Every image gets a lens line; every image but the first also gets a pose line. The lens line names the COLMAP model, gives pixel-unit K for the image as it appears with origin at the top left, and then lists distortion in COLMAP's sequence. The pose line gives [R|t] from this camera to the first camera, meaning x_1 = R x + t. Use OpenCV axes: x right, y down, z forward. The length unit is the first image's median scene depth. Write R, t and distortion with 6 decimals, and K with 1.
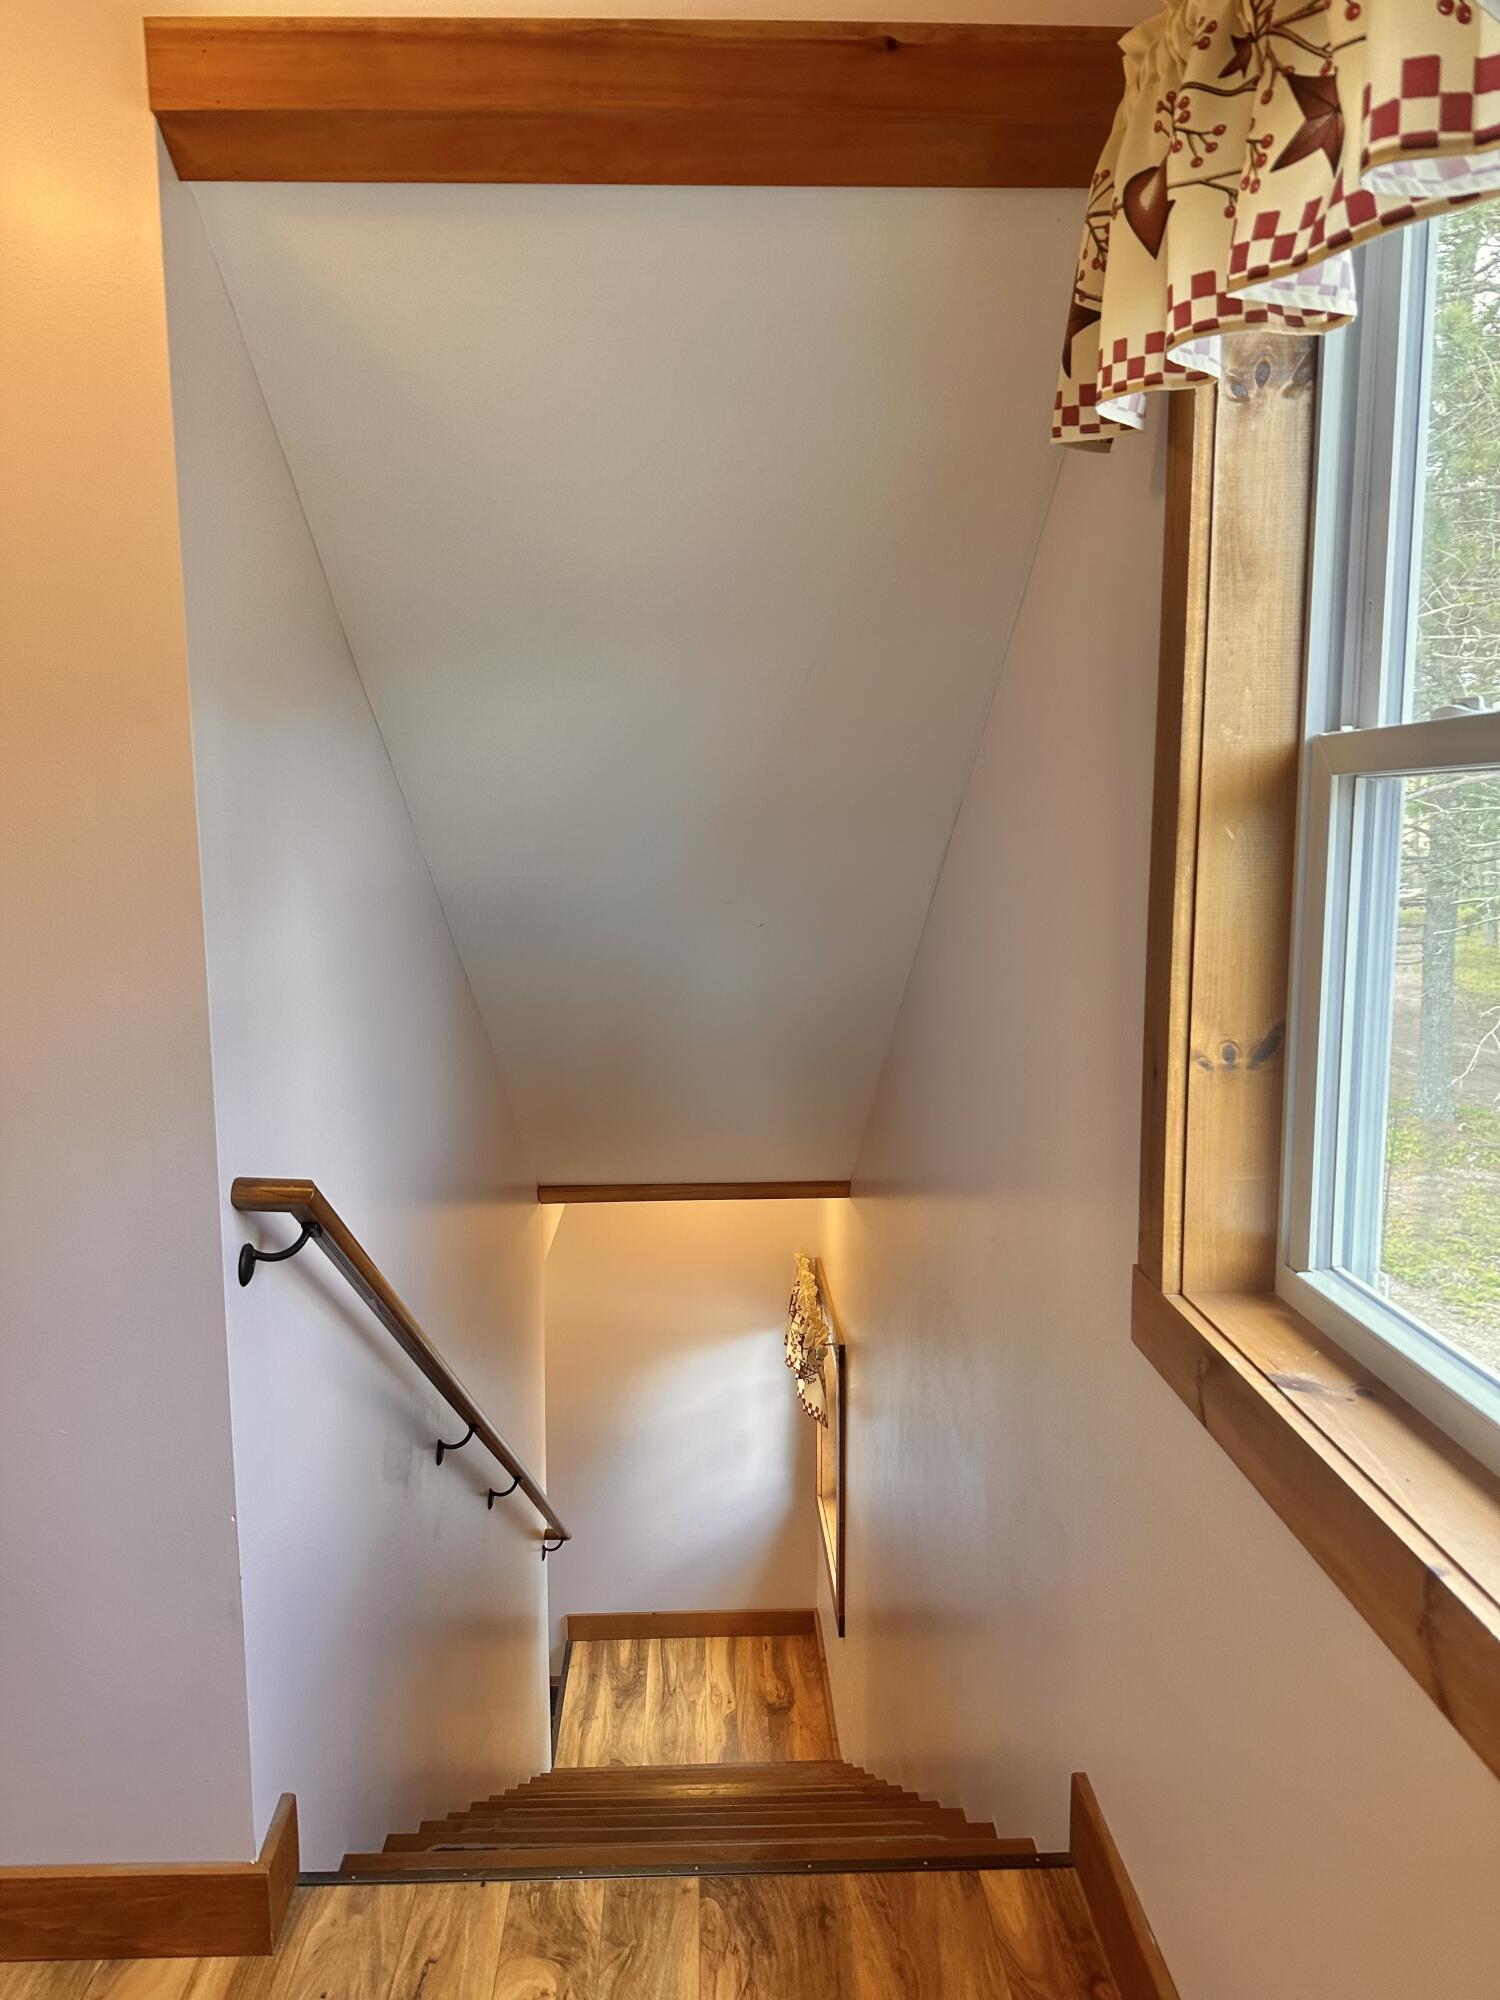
lens RADIAL K [[1421.9, 0, 731.8], [0, 1421.9, 999.9], [0, 0, 1]] dist [0.034846, -0.041685]
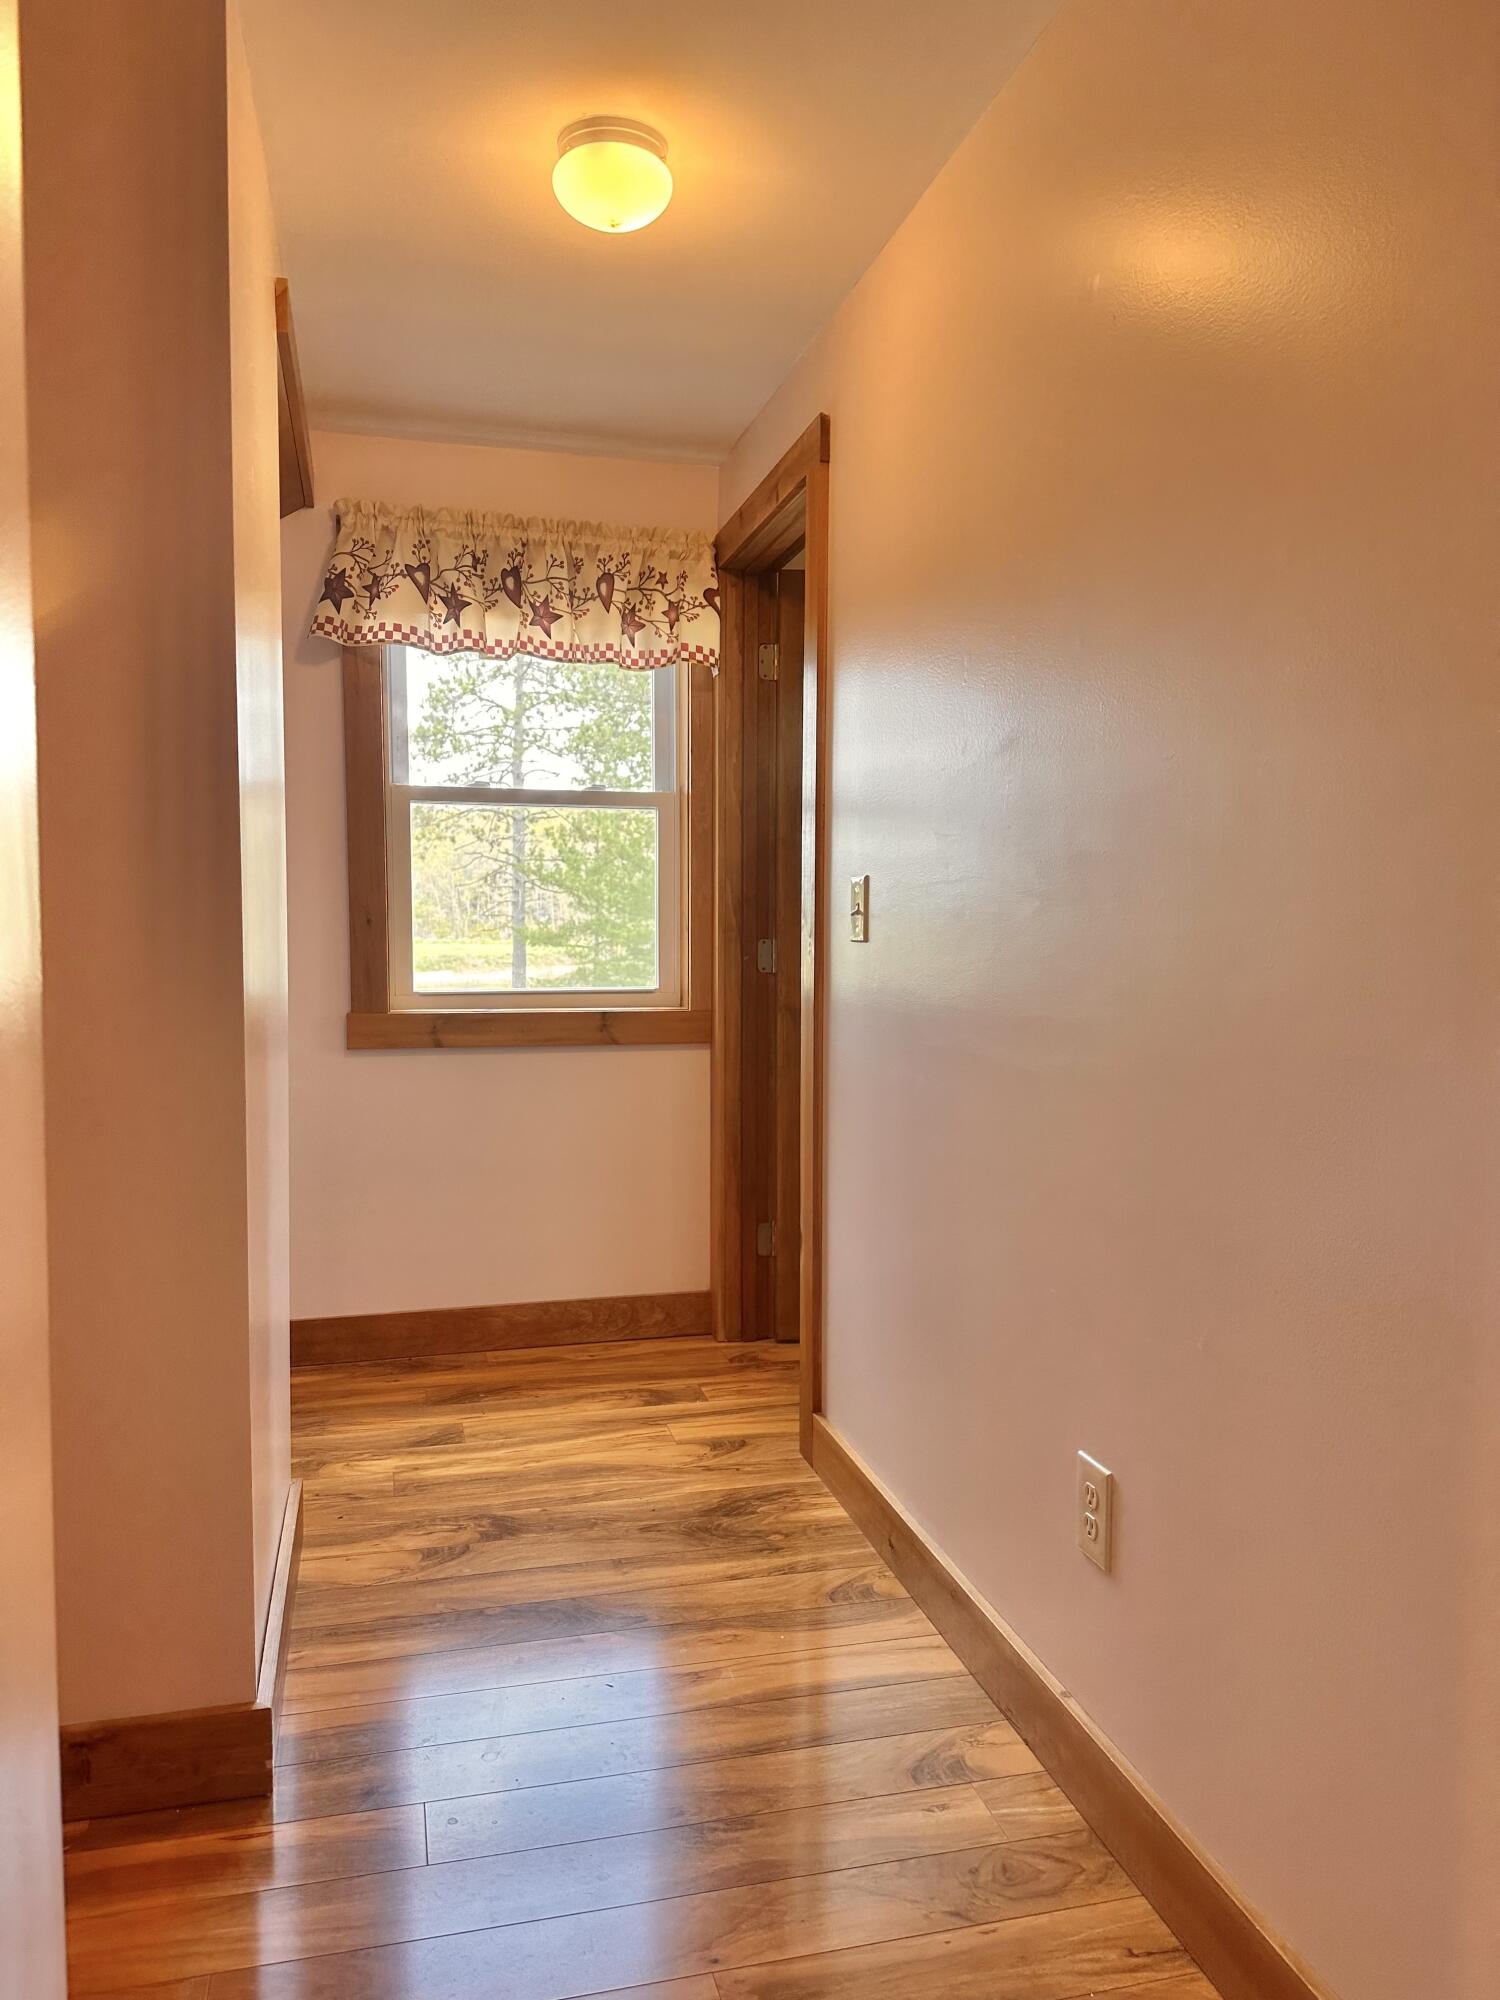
lens RADIAL K [[1394.0, 0, 751.2], [0, 1394.0, 1008.7], [0, 0, 1]] dist [0.071620, -0.092809]
pose [[-0.231136, -0.052286, 0.971515, -1.675185], [0.134867, 0.987192, 0.085217, 0.068083], [-0.963528, 0.150722, -0.221124, 0.743912]]
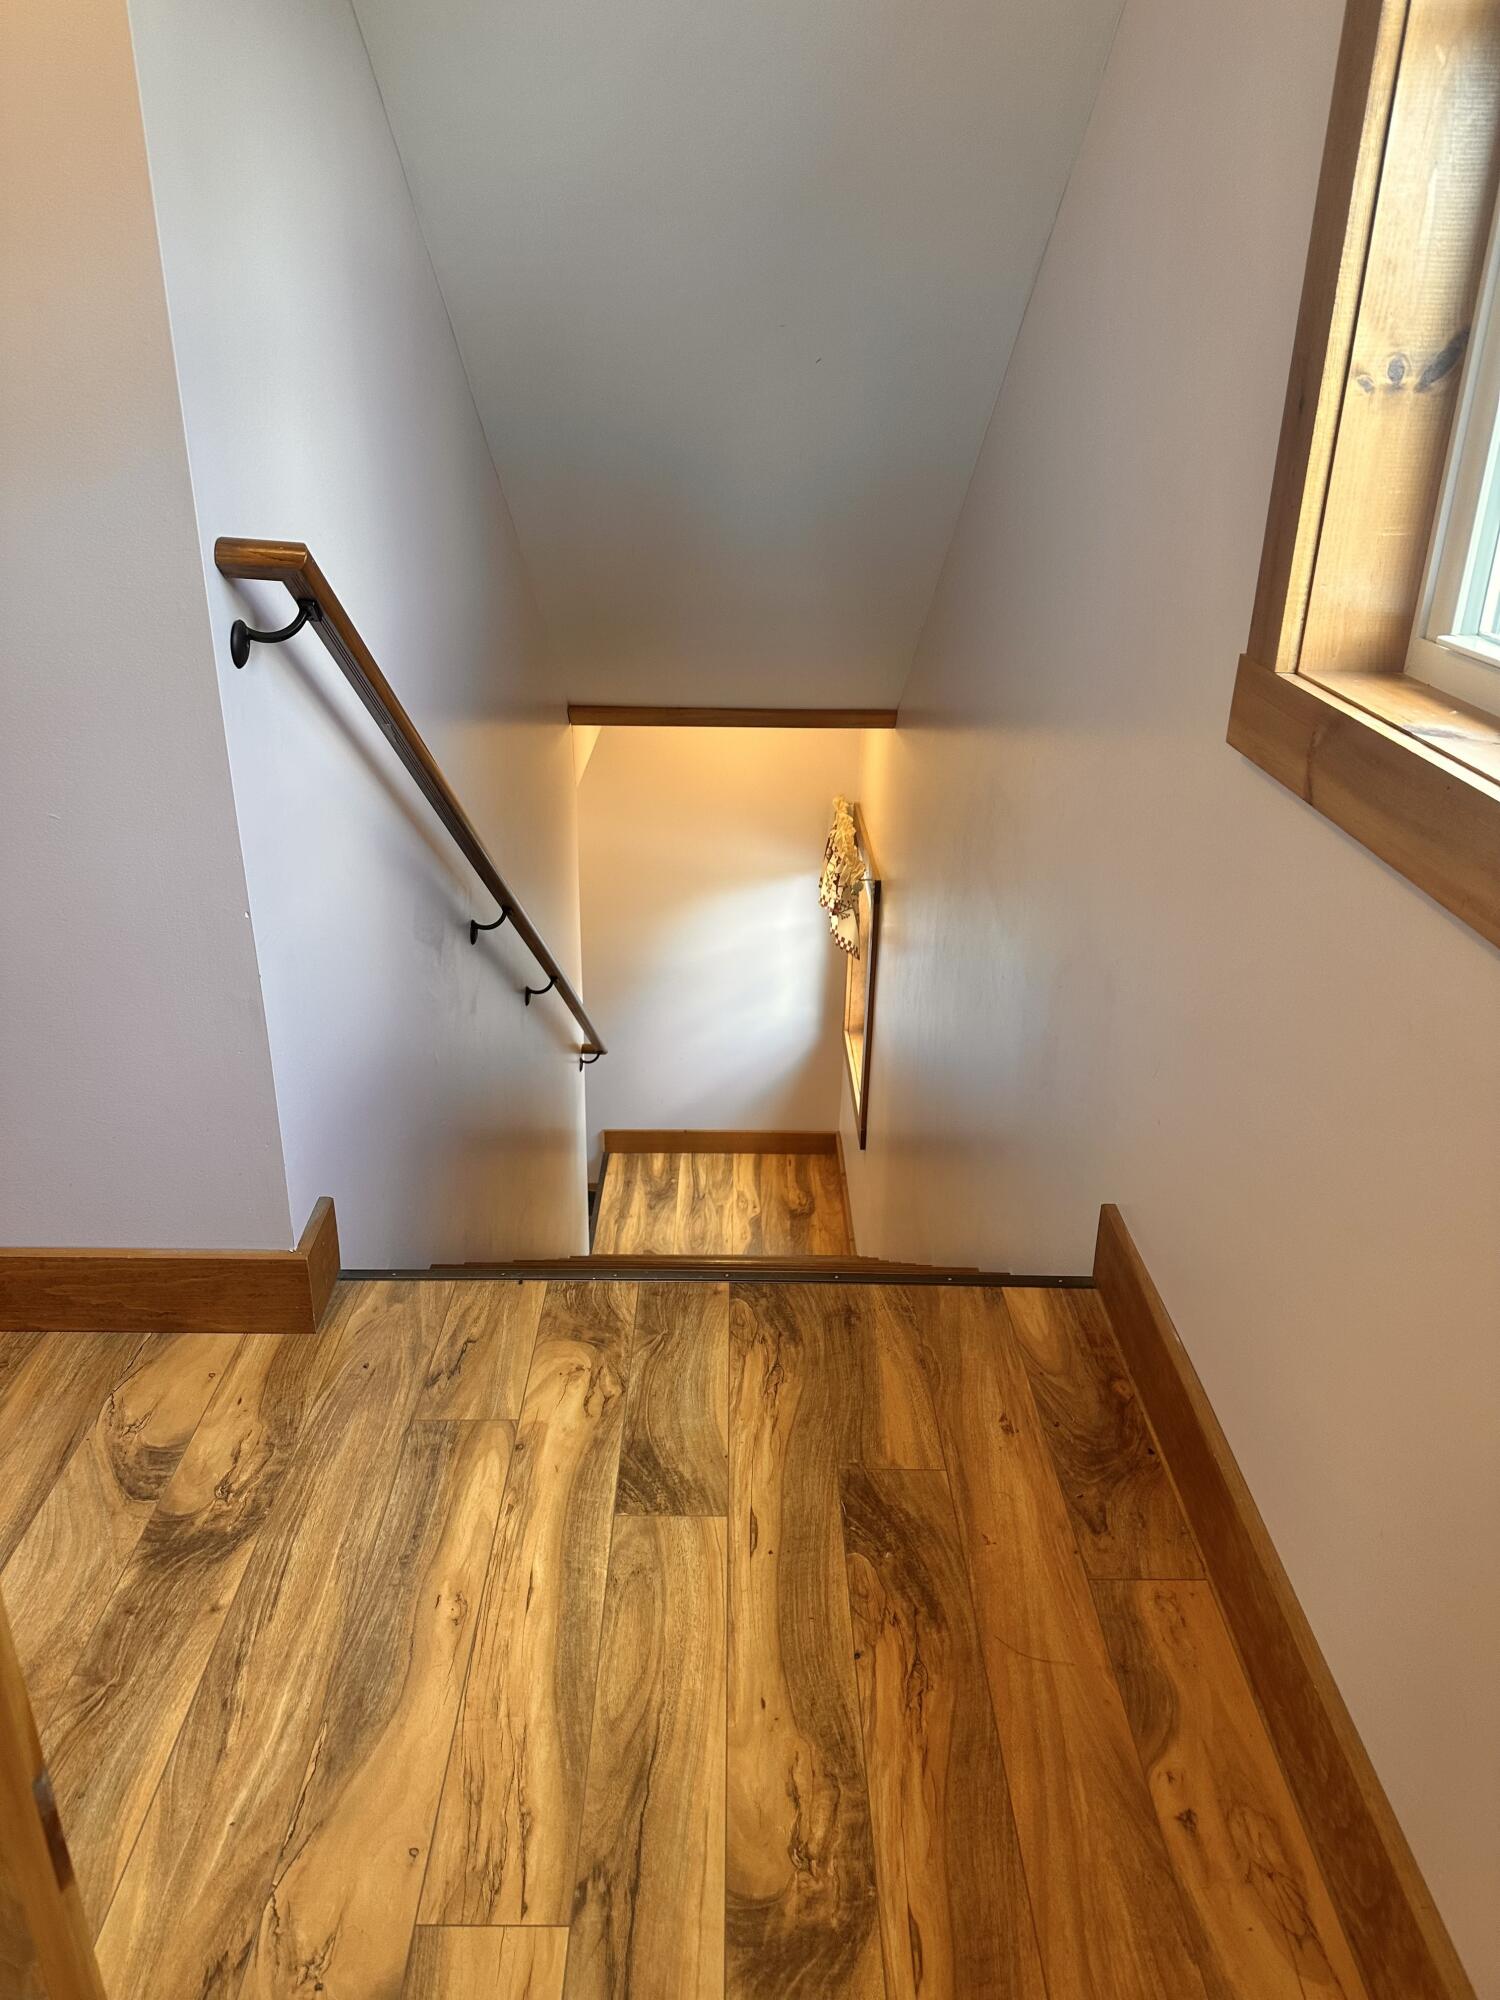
lens RADIAL K [[1394.0, 0, 751.2], [0, 1394.0, 1008.7], [0, 0, 1]] dist [0.071620, -0.092809]
pose [[0.999554, 0.029301, -0.005704, -0.007224], [-0.026546, 0.959913, 0.279038, 0.138733], [0.013651, -0.278762, 0.960263, 0.086608]]
